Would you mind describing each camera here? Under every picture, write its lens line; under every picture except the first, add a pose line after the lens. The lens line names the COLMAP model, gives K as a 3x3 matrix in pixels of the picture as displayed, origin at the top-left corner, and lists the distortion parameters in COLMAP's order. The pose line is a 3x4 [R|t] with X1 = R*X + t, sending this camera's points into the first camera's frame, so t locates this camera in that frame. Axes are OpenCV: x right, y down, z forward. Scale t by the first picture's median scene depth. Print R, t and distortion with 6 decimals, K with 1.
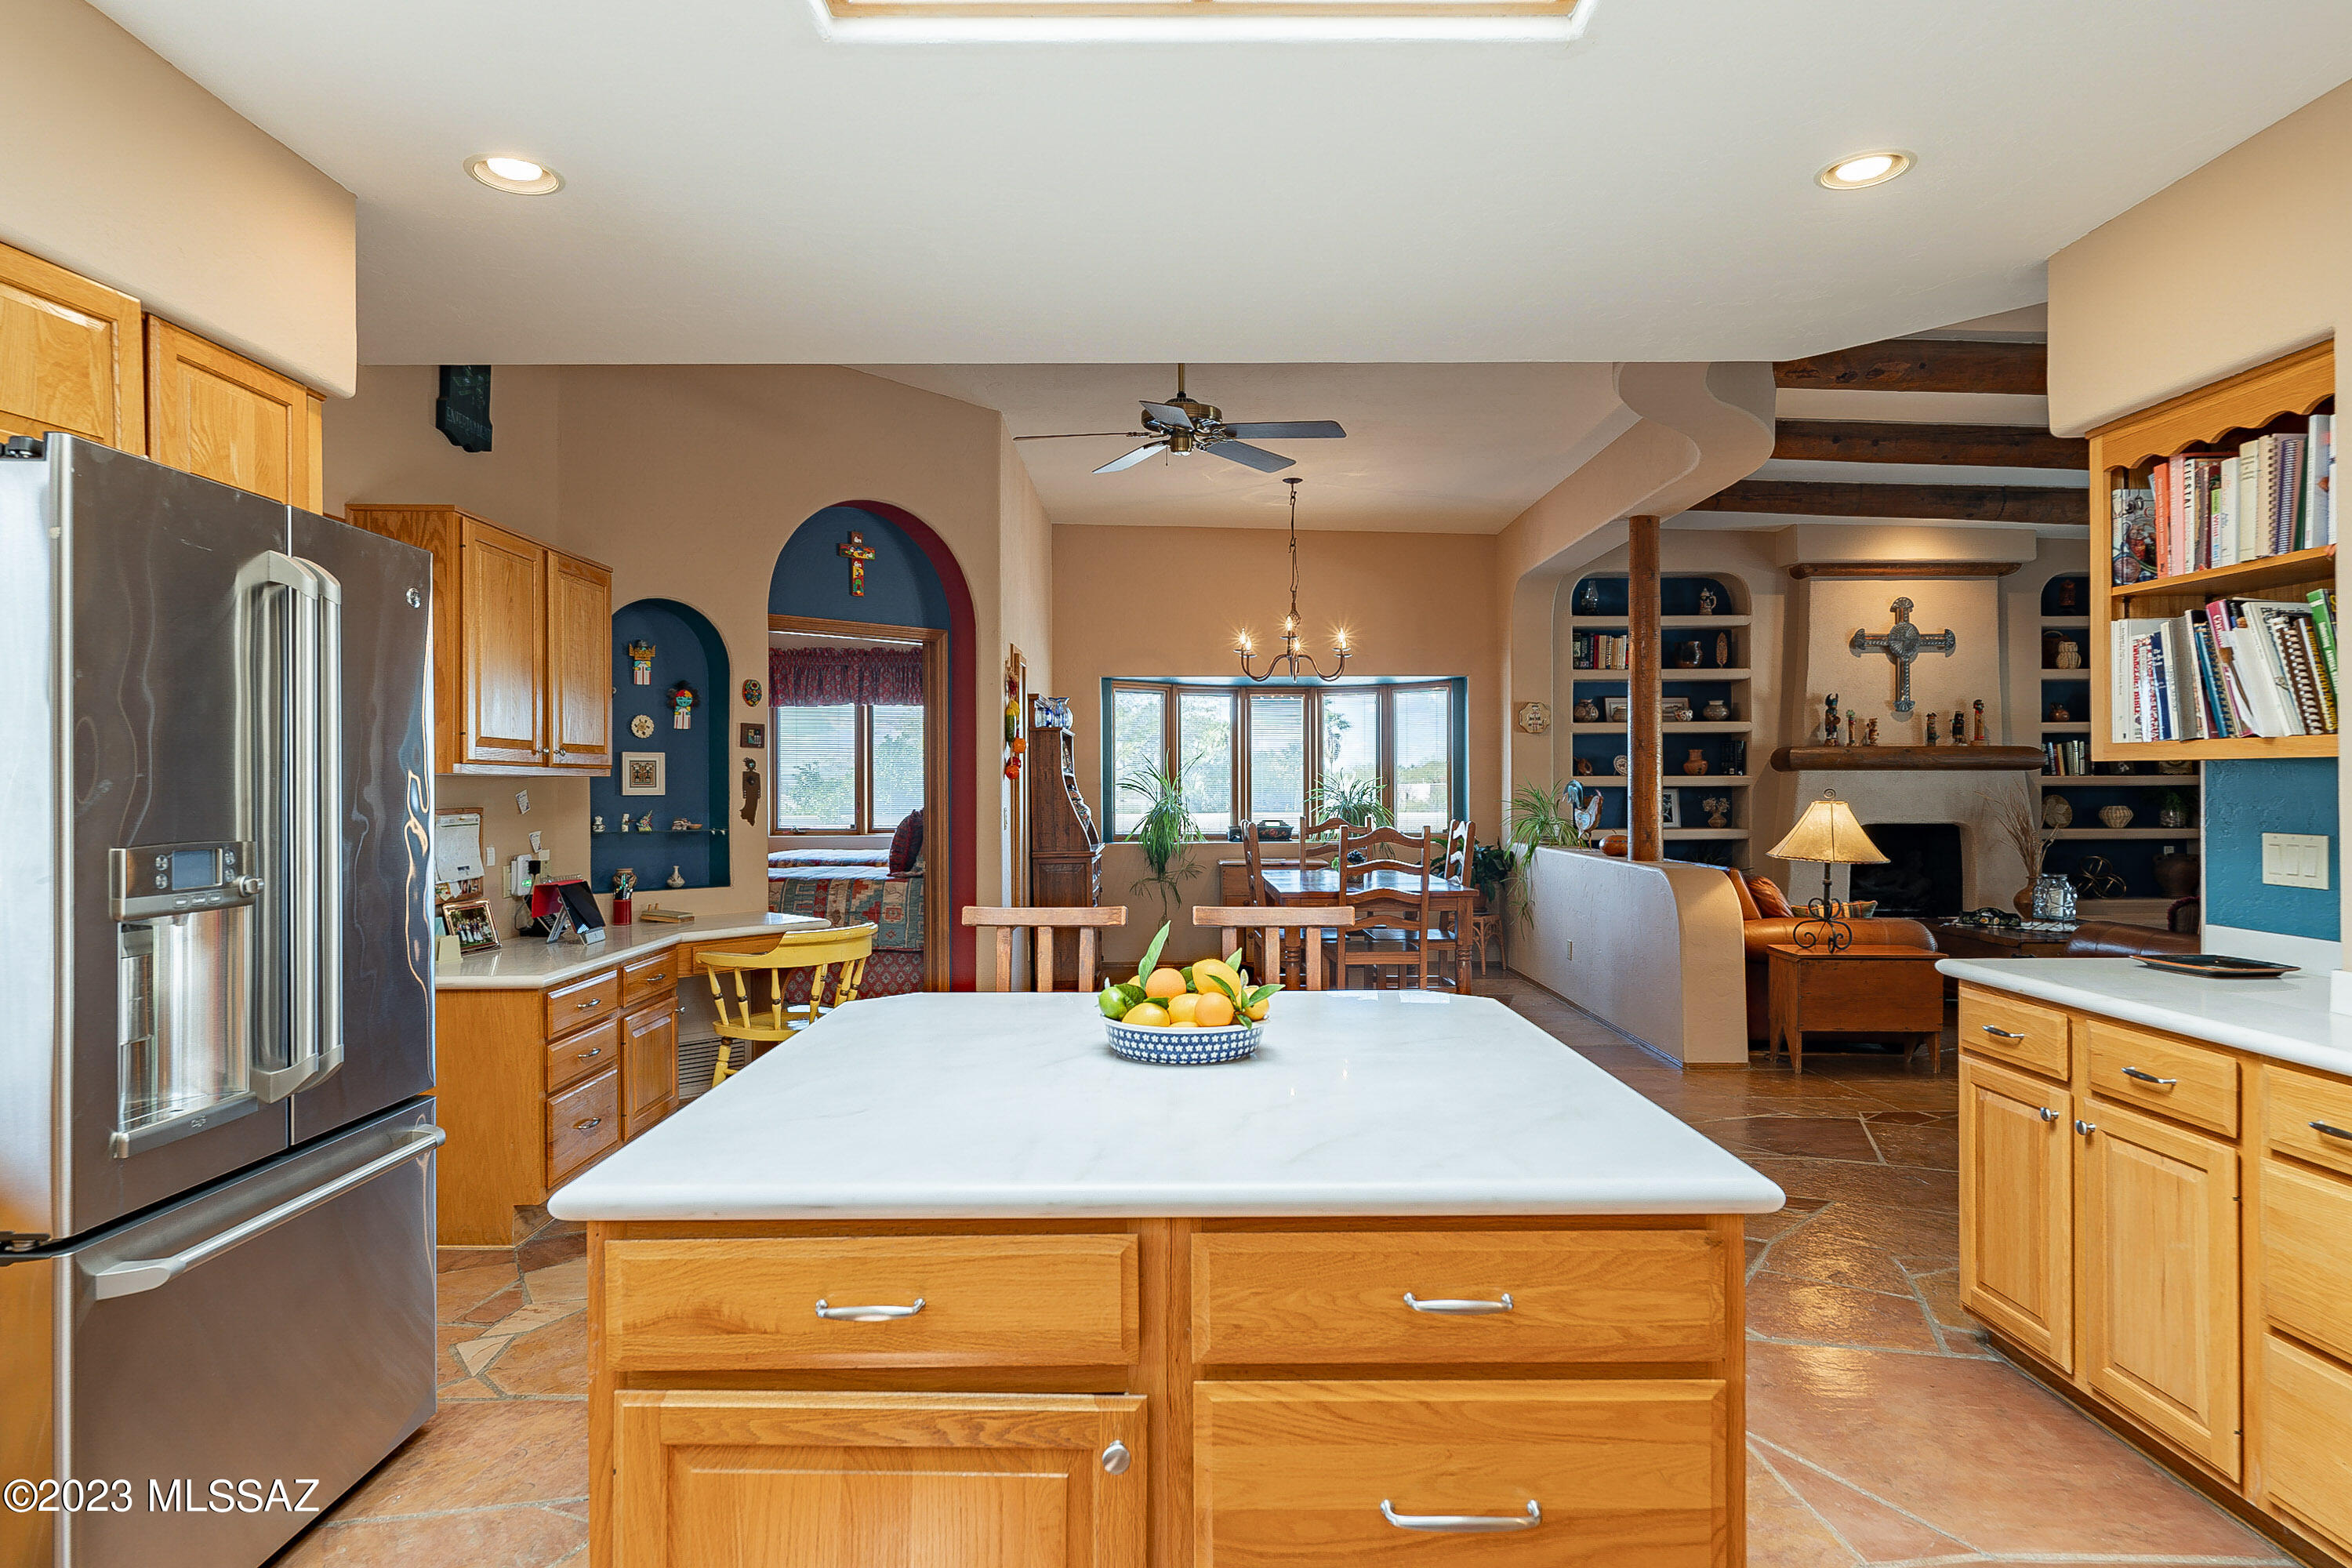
lens RADIAL K [[1270.7, 0, 1178.0], [0, 1270.7, 791.0], [0, 0, 1]] dist [0.002329, 0.000546]
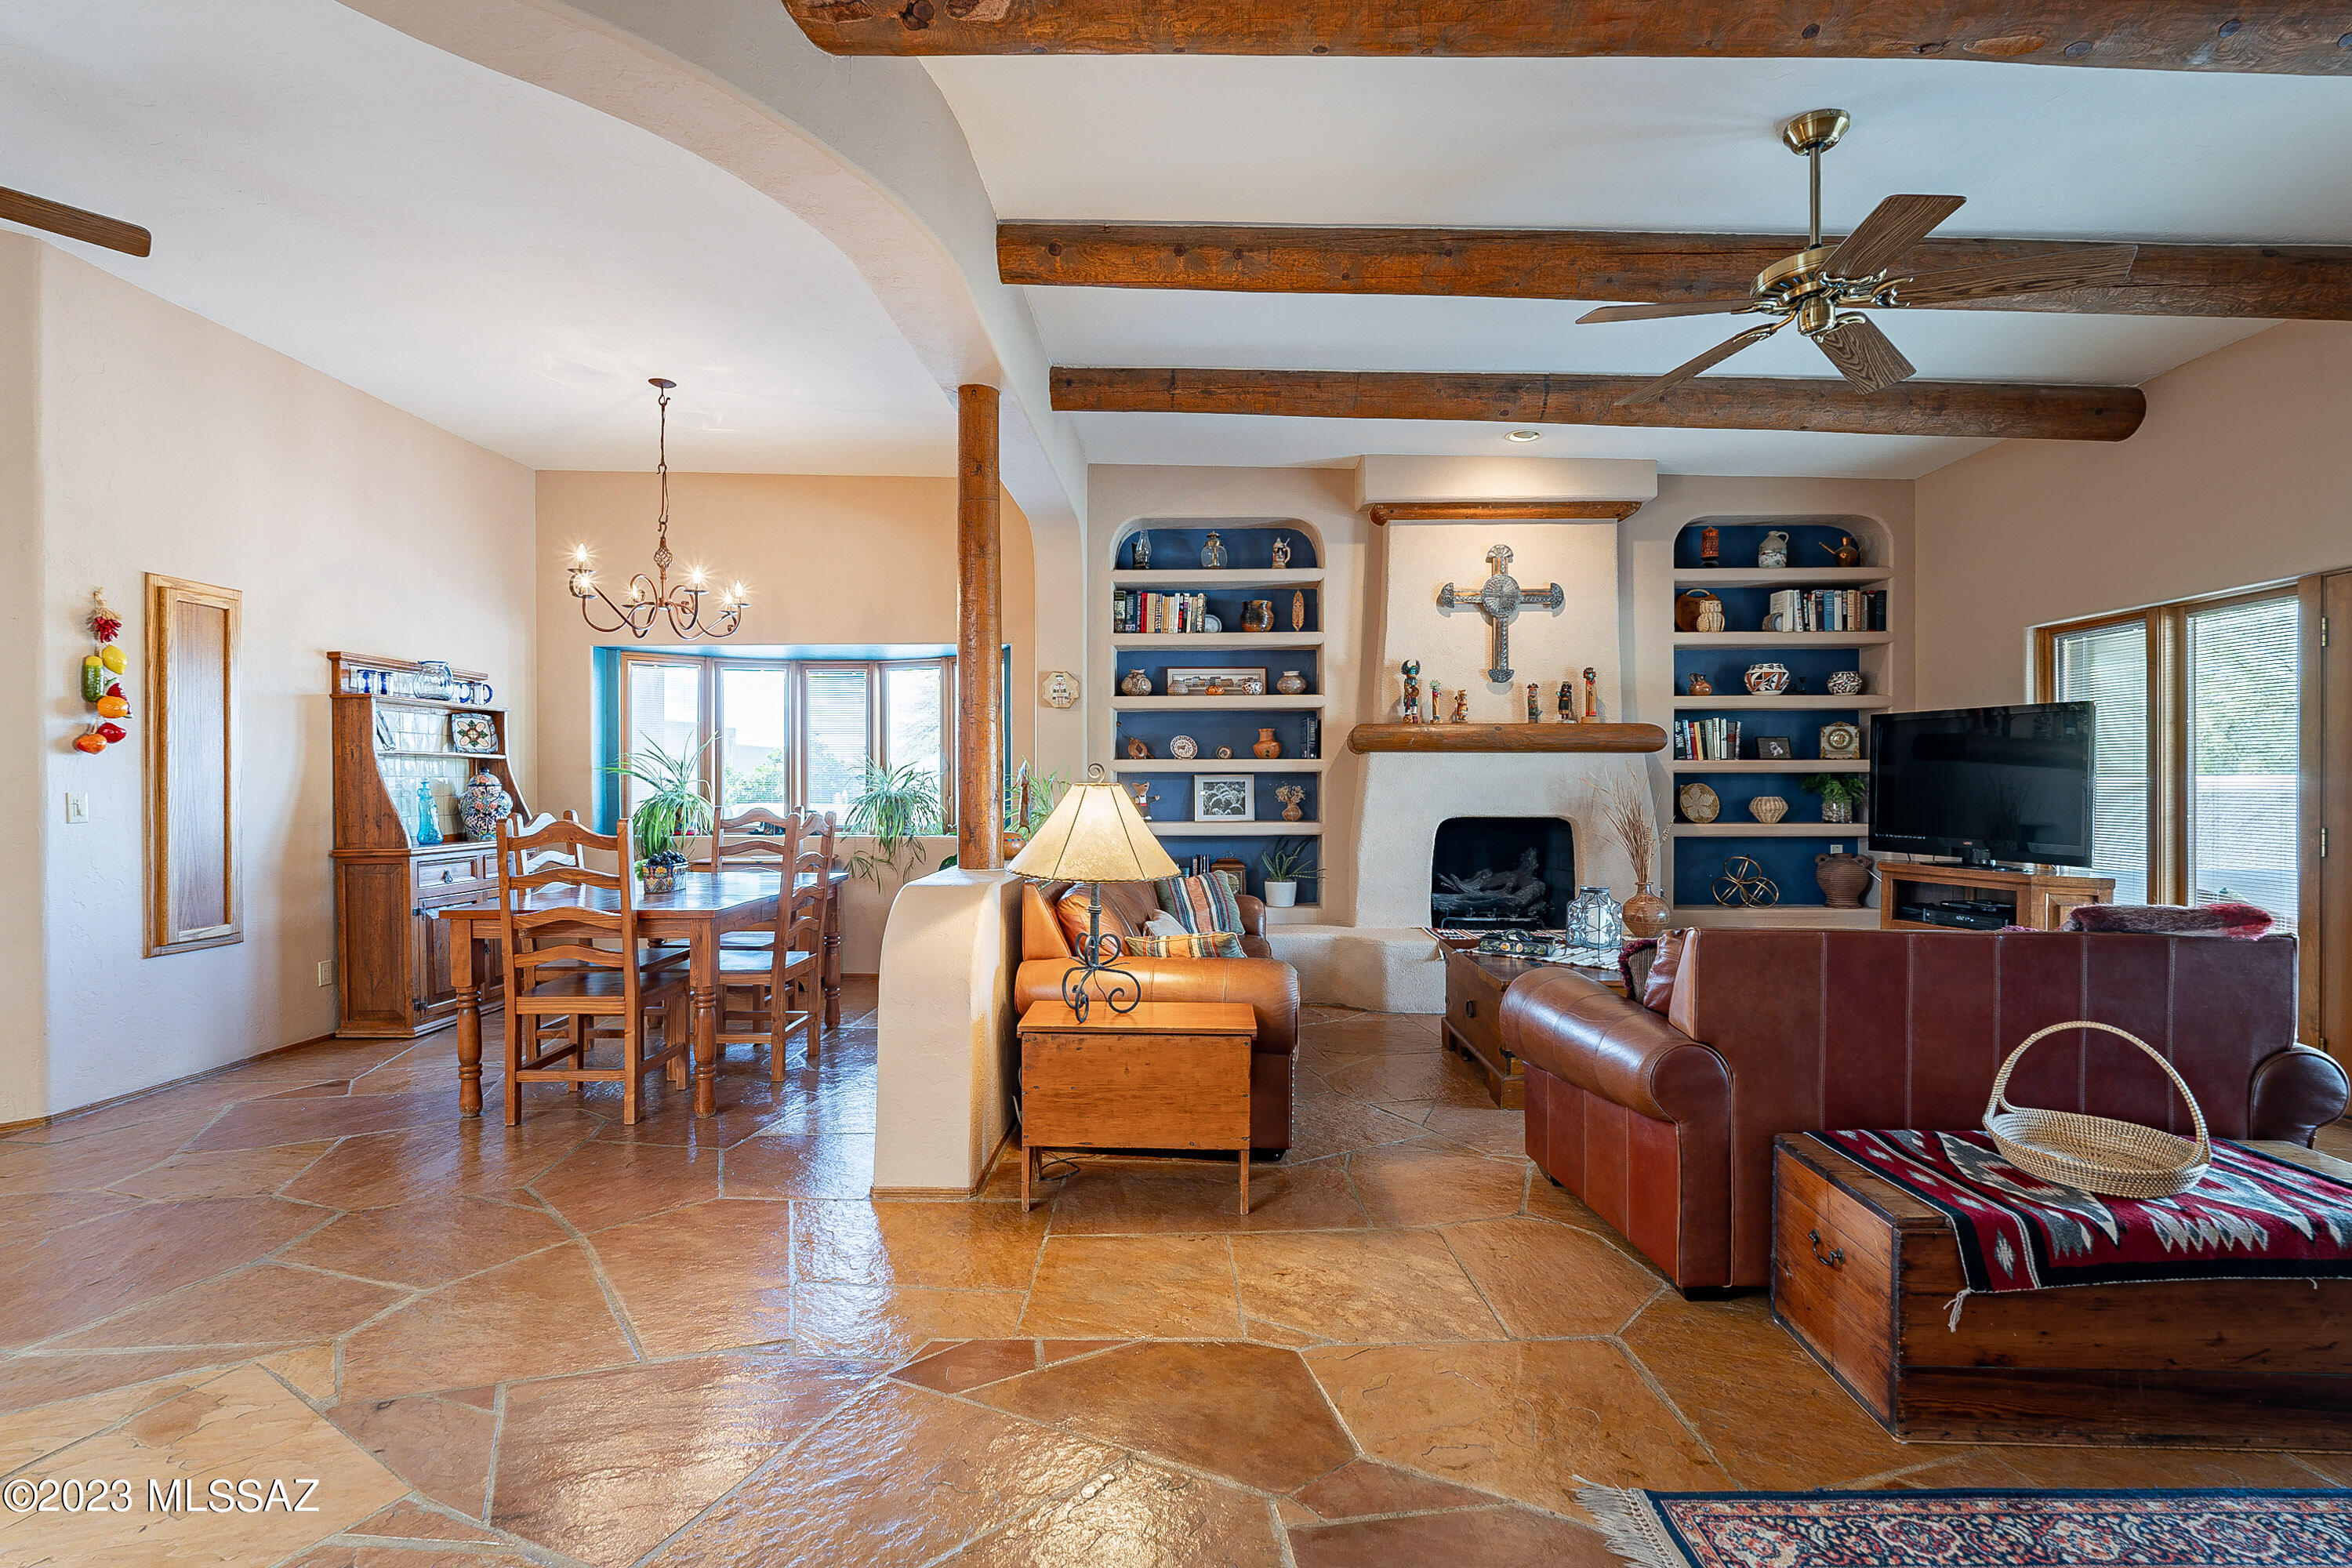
lens RADIAL K [[1025.8, 0, 1180.9], [0, 1025.8, 791.5], [0, 0, 1]] dist [-0.001591, -0.000275]
pose [[0.999587, 0.002370, -0.028641, 0.375256], [-0.002227, 0.999985, 0.005043, 0.005923], [0.028653, -0.004977, 0.999577, 0.318876]]
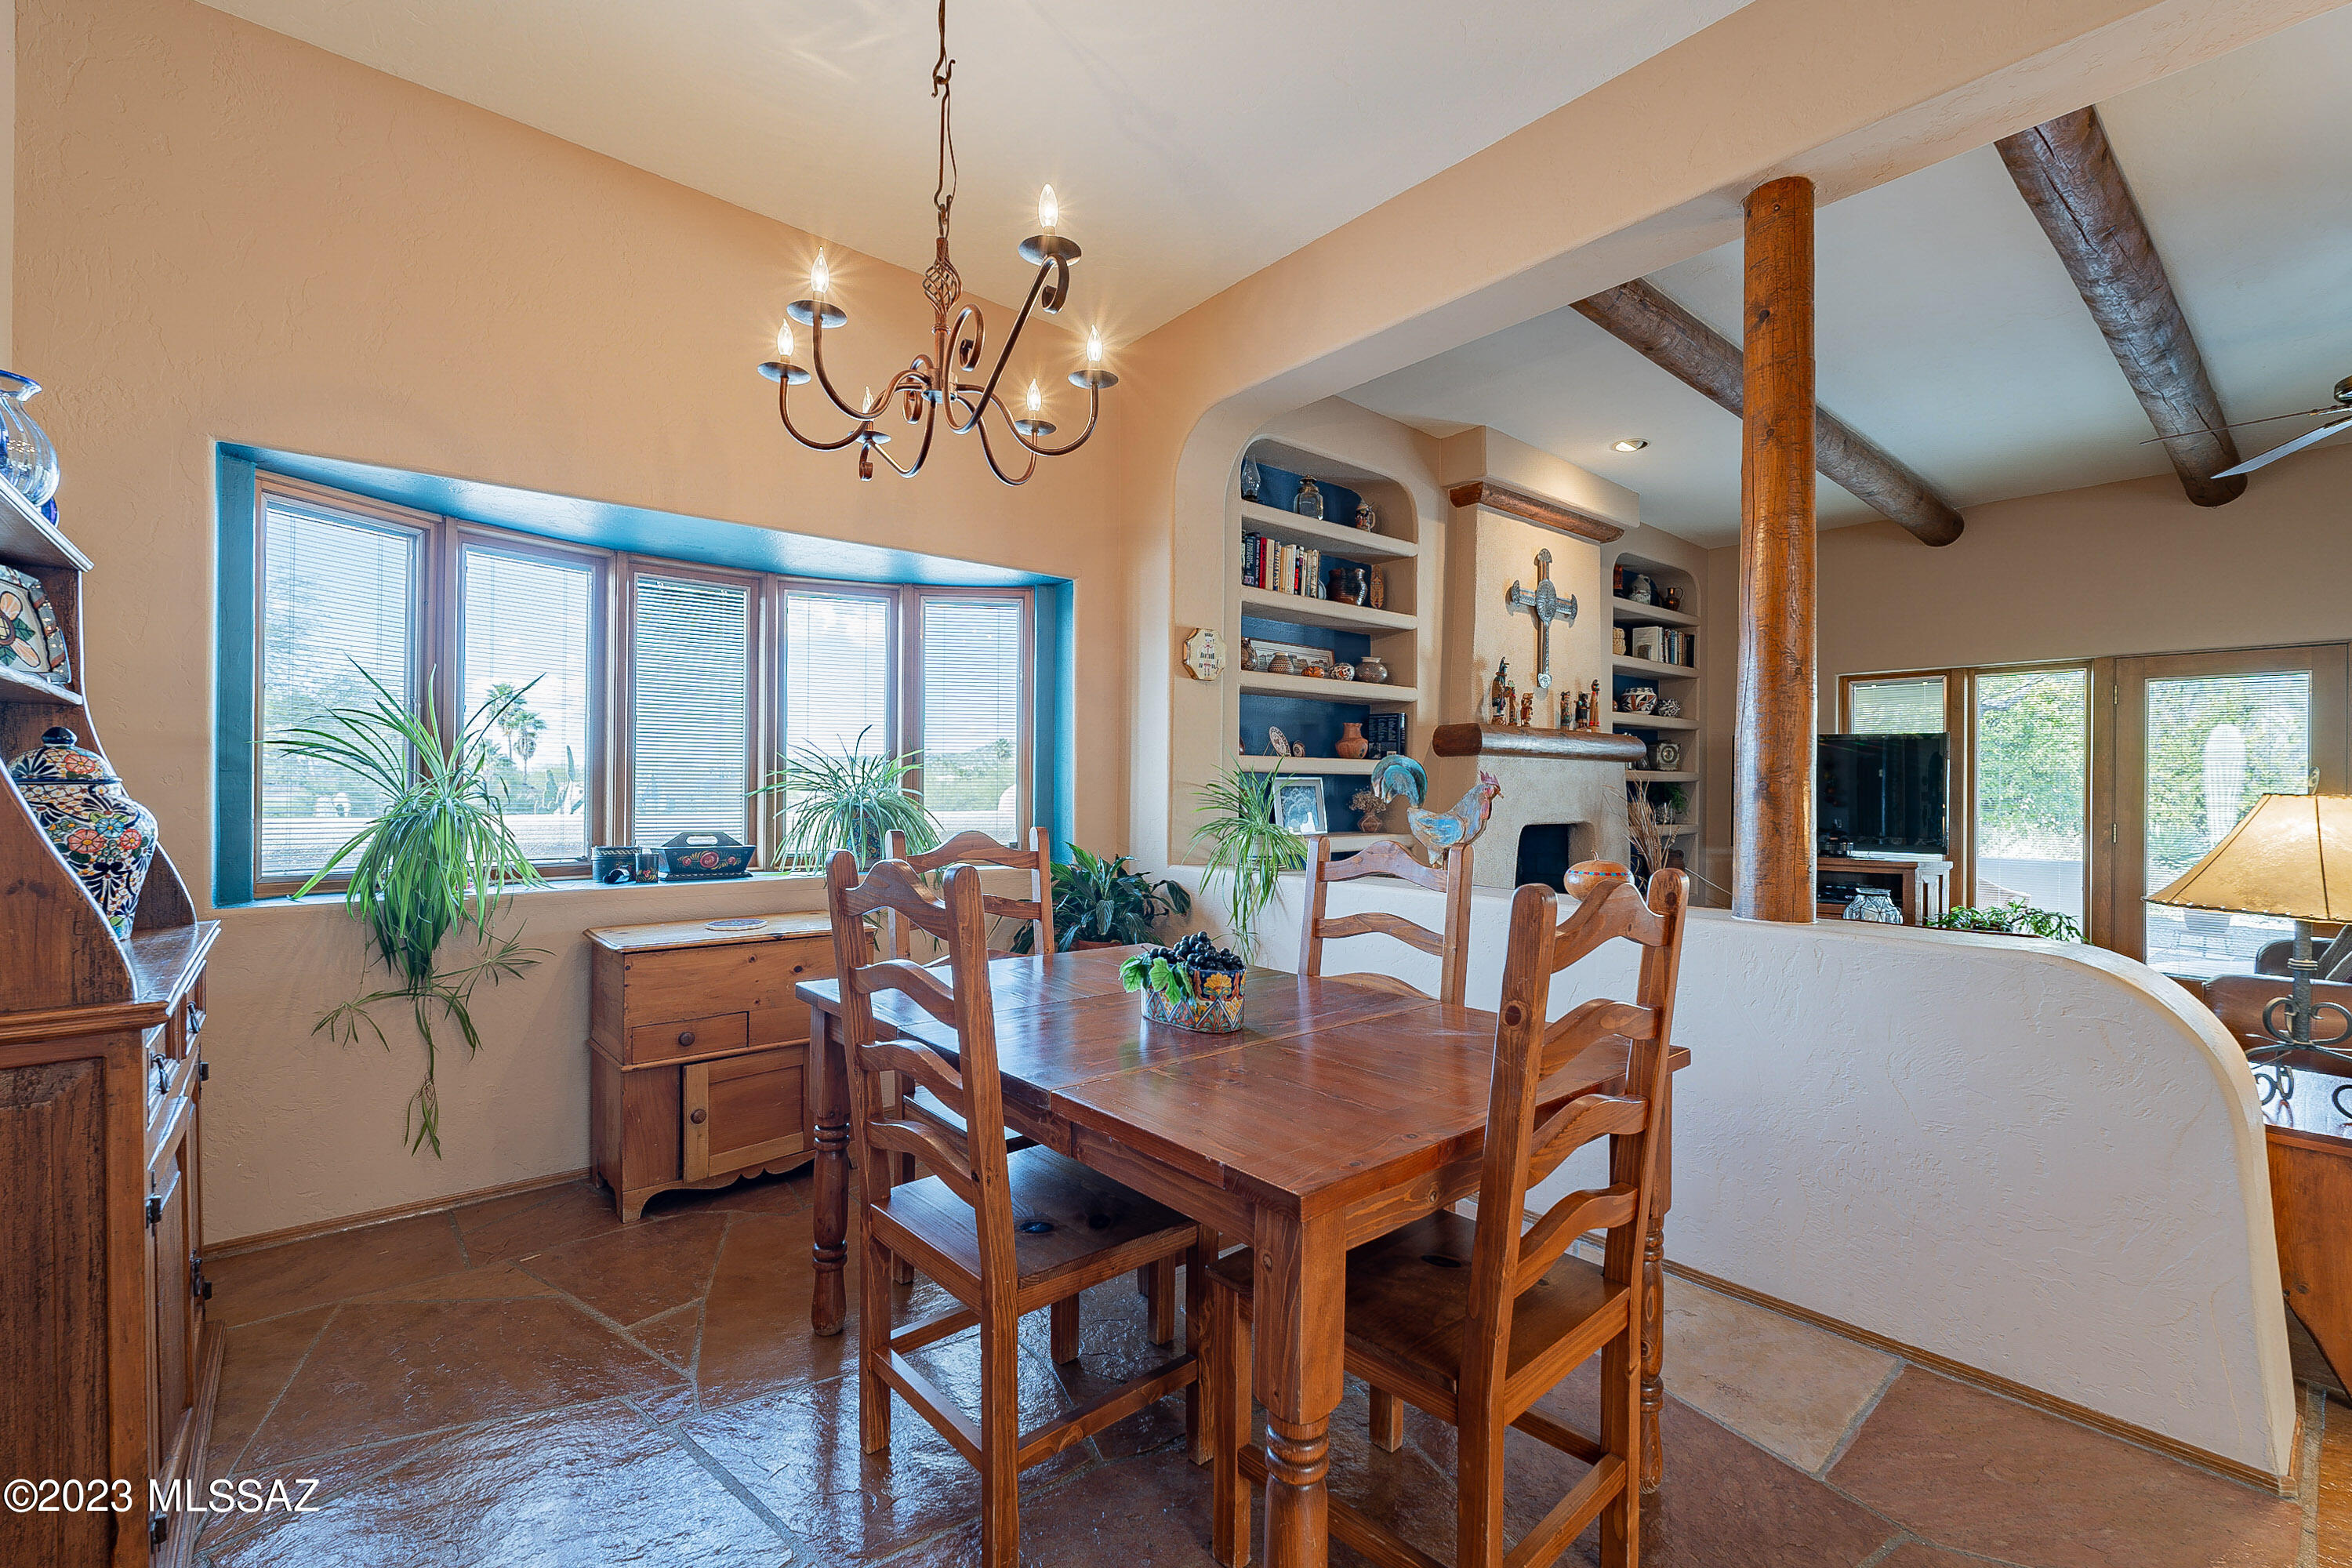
lens RADIAL K [[1025.8, 0, 1171.5], [0, 1025.8, 787.4], [0, 0, 1]] dist [-0.001591, -0.000275]
pose [[0.773003, 0.008695, 0.634342, -0.035485], [-0.005972, 0.999961, -0.006429, 0.007831], [-0.634374, 0.001181, 0.773026, 0.630816]]
